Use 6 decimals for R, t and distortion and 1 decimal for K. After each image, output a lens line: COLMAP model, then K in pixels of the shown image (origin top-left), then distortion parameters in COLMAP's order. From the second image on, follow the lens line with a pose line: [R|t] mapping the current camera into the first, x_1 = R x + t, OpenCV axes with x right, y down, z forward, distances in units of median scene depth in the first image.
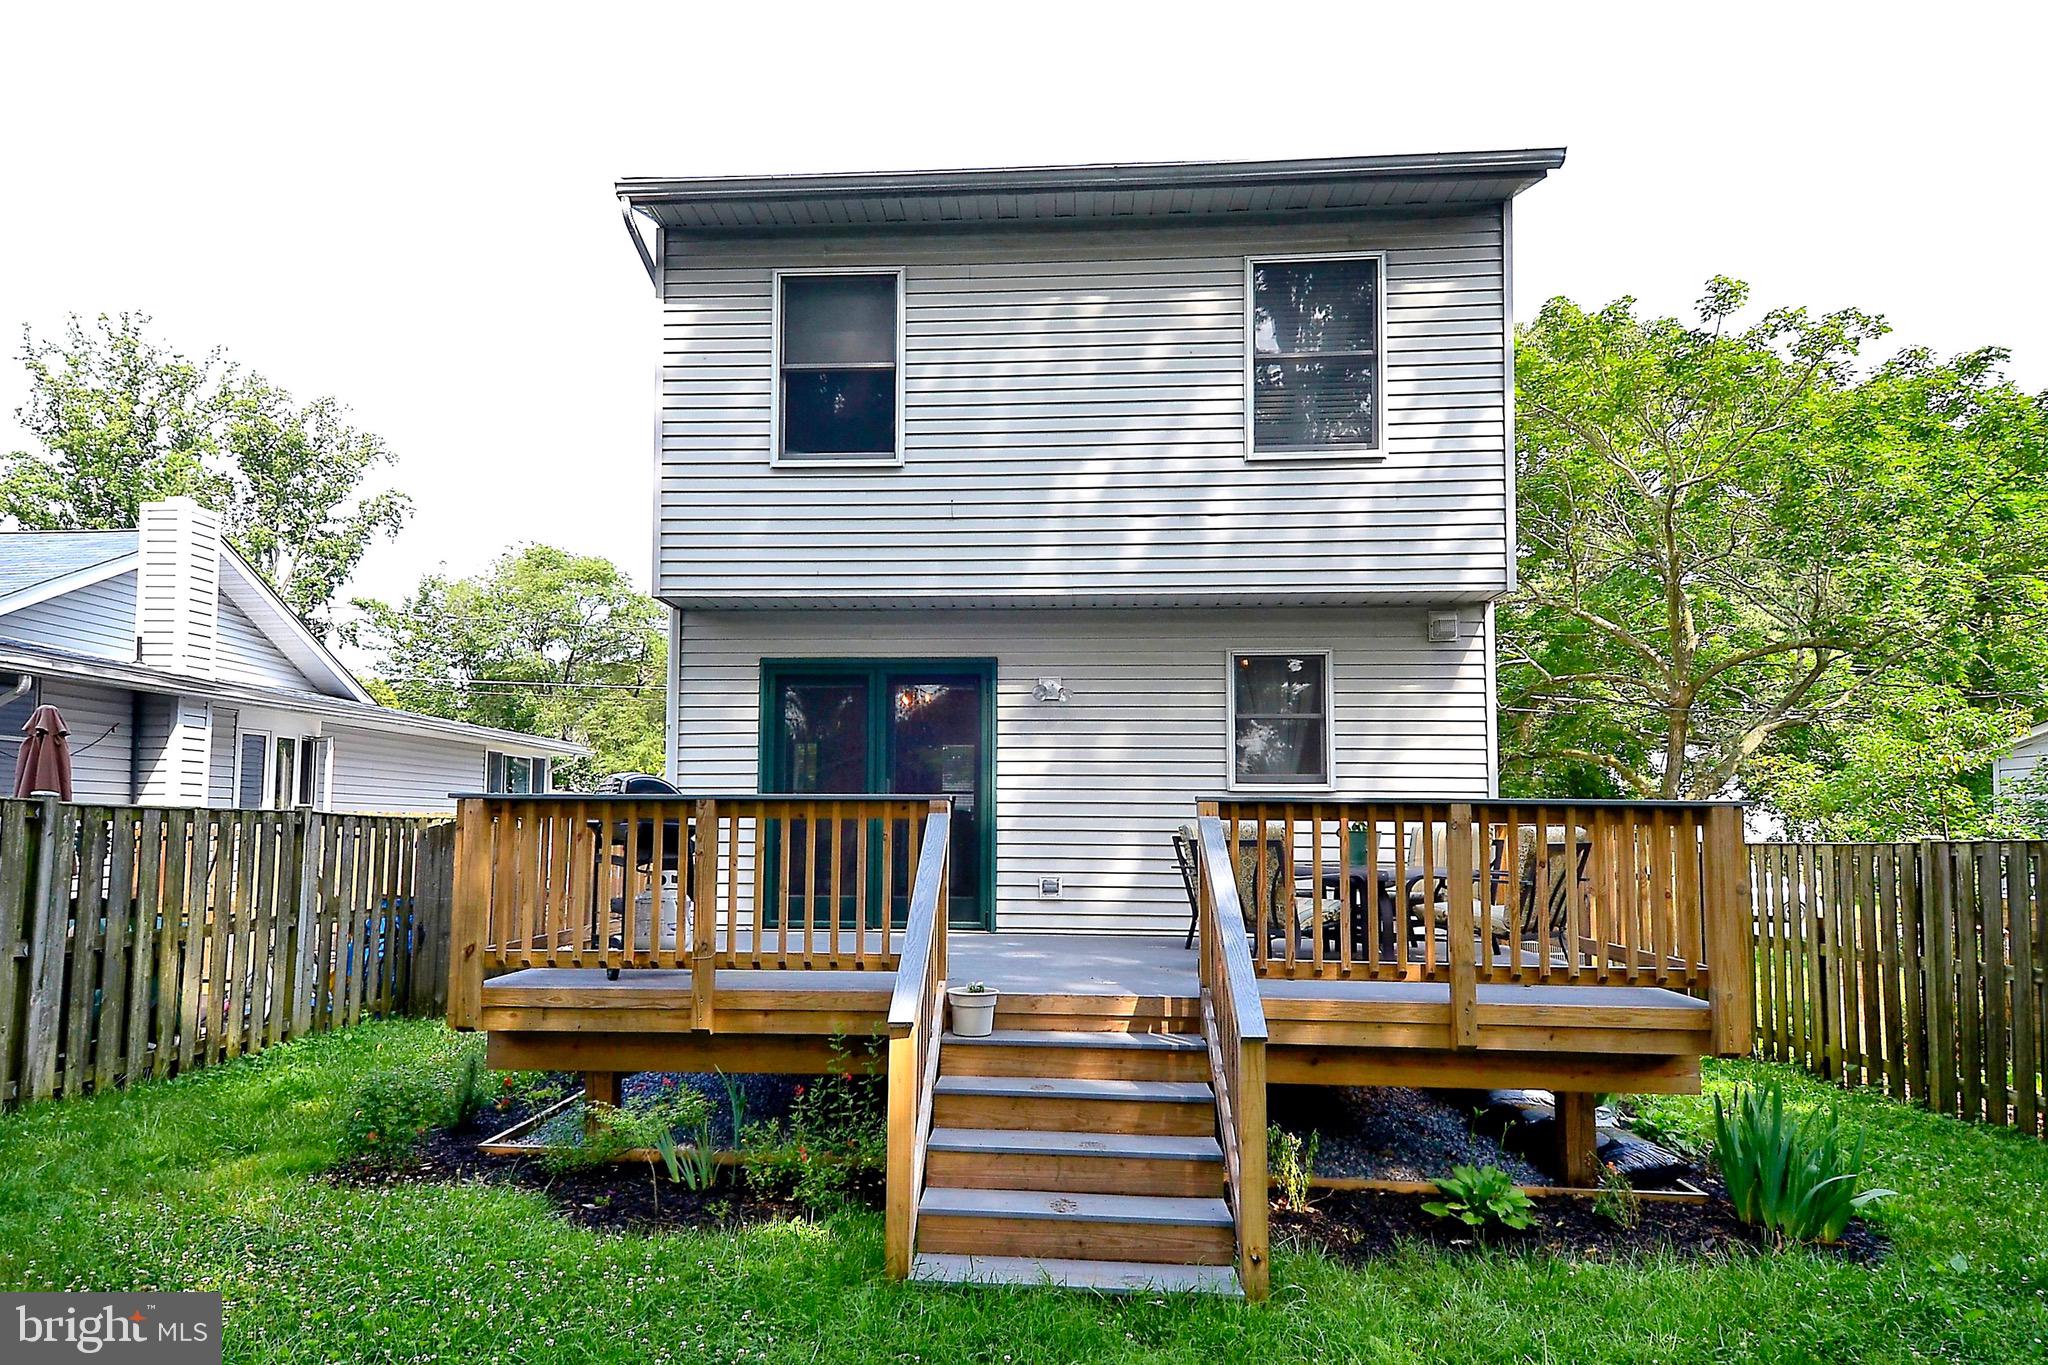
lens RADIAL K [[1274.3, 0, 1055.7], [0, 1274.3, 727.3], [0, 0, 1]] dist [0.009445, -0.005372]
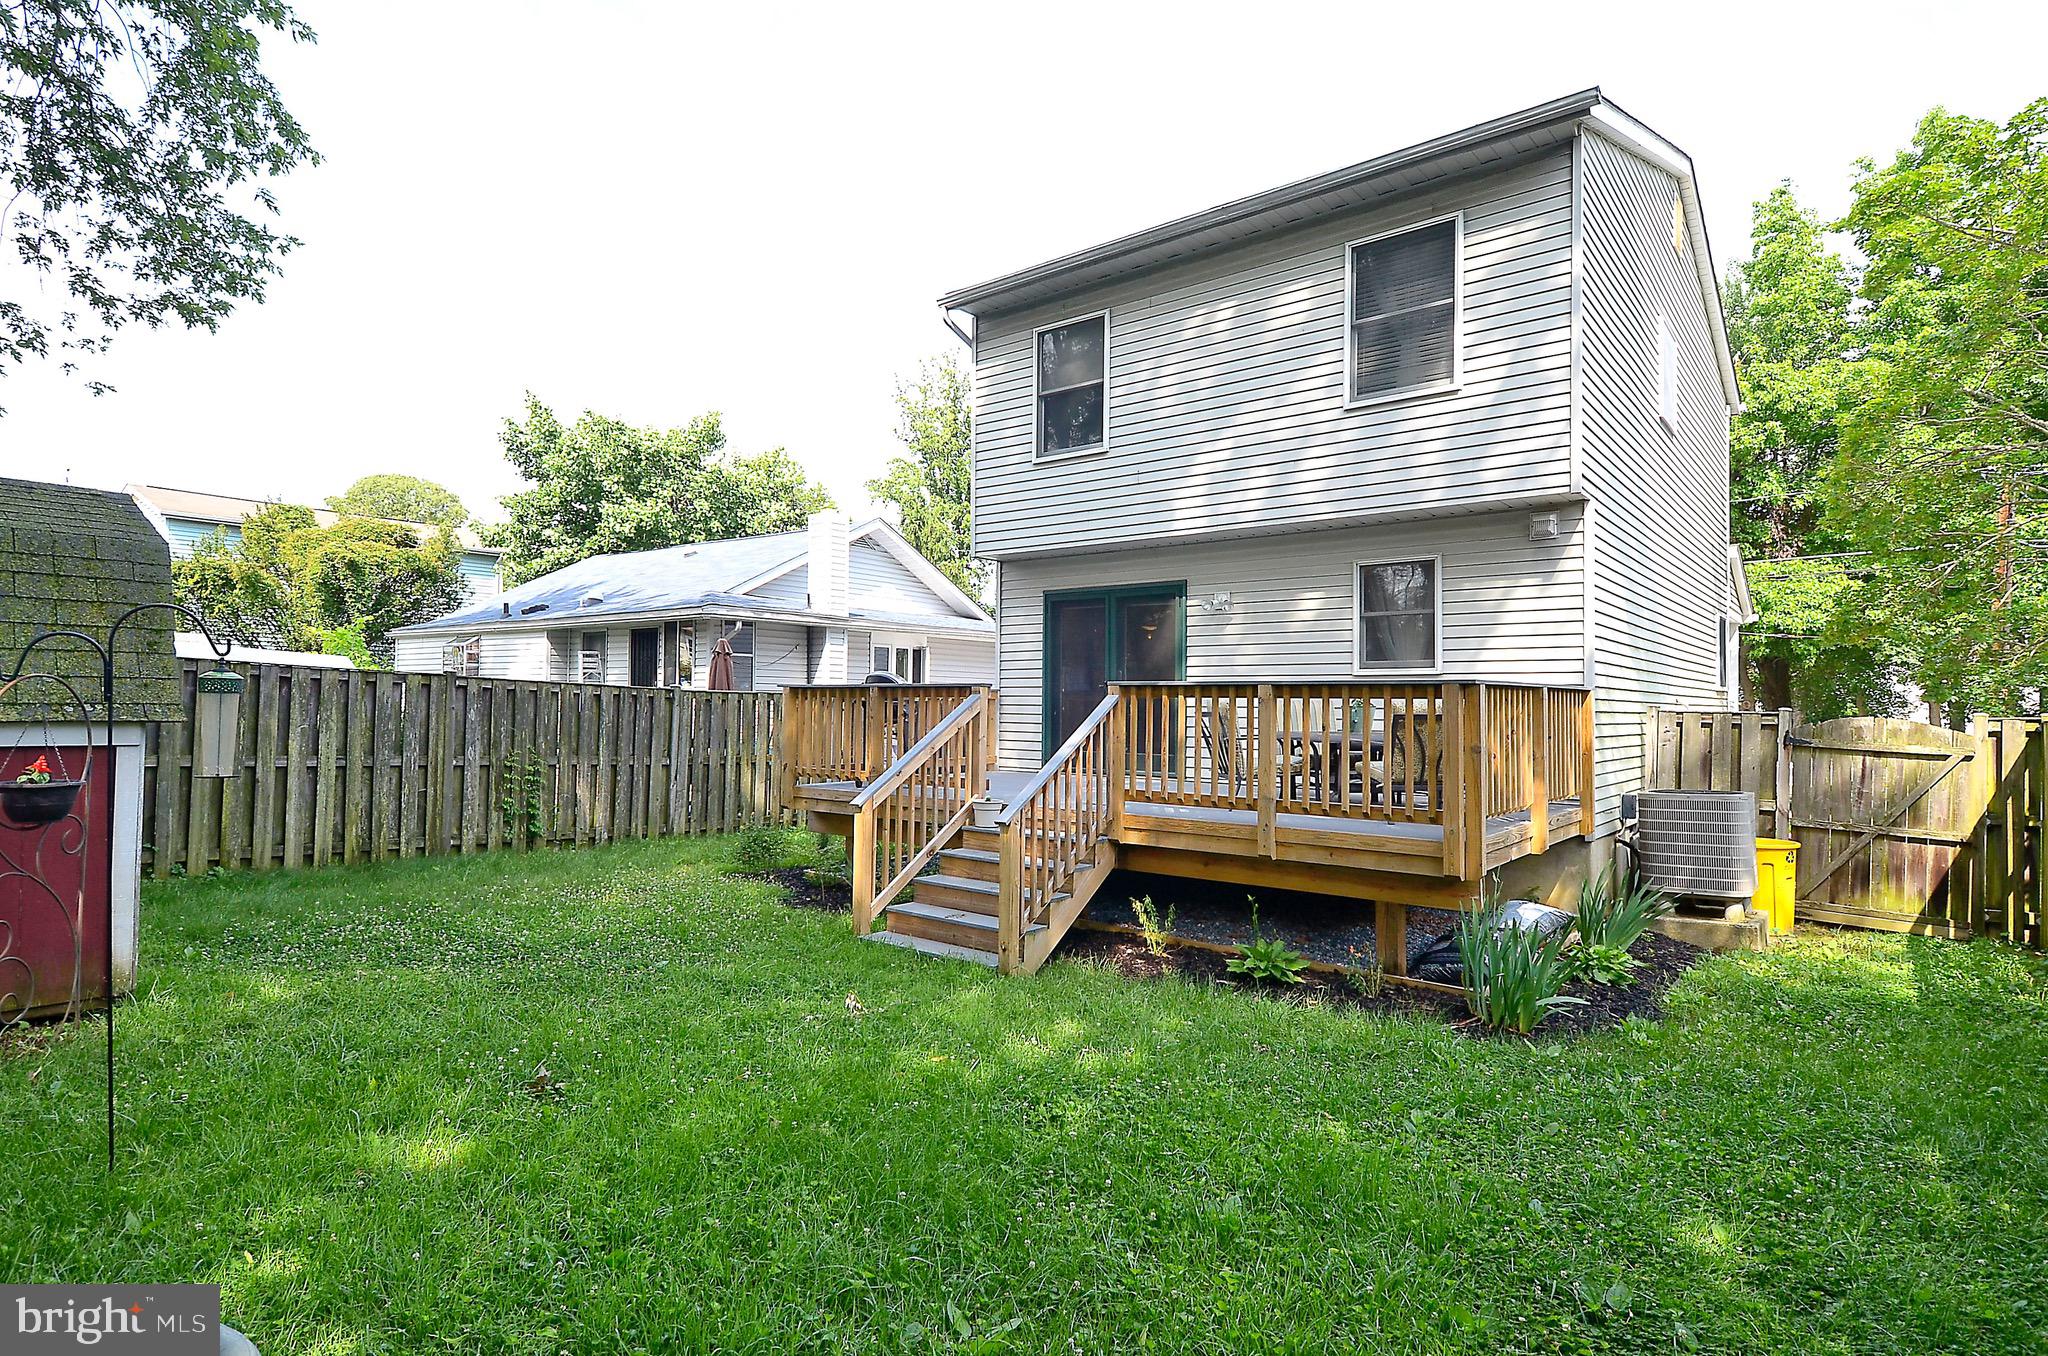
lens RADIAL K [[1058.9, 0, 1023.9], [0, 1058.9, 677.1], [0, 0, 1]] dist [0.003803, 0.000425]
pose [[0.826289, -0.013631, -0.563081, 0.465901], [0.040988, 0.998512, 0.035977, 0.002748], [0.561753, -0.052807, 0.825618, -0.050972]]
